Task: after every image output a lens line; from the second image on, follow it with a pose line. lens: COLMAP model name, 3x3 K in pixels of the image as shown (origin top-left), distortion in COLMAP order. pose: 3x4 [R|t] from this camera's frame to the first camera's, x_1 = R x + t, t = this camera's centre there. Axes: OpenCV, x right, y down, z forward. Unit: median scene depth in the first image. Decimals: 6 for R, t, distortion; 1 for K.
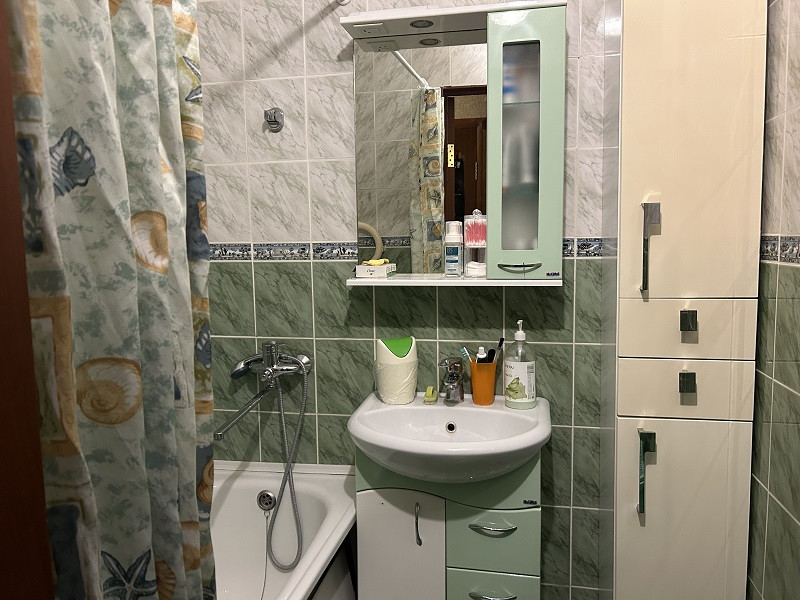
lens RADIAL K [[599.7, 0, 397.2], [0, 599.7, 300.9], [0, 0, 1]] dist [0.023909, -0.037653]
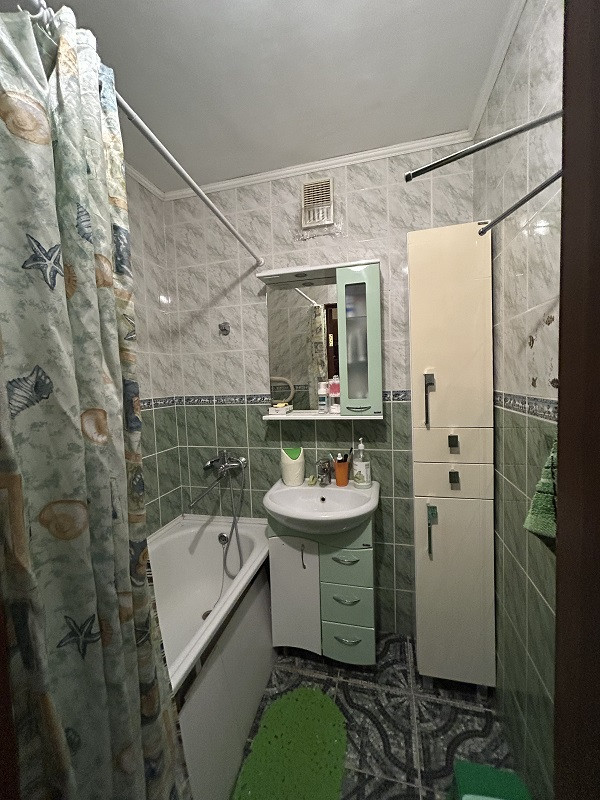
lens RADIAL K [[315.4, 0, 307.6], [0, 315.4, 394.6], [0, 0, 1]] dist [-0.015336, 0.000893]
pose [[0.998720, -0.019941, -0.046480, 0.099560], [0.018039, 0.998997, -0.040977, -0.062834], [0.047251, 0.040087, 0.998078, 0.068293]]
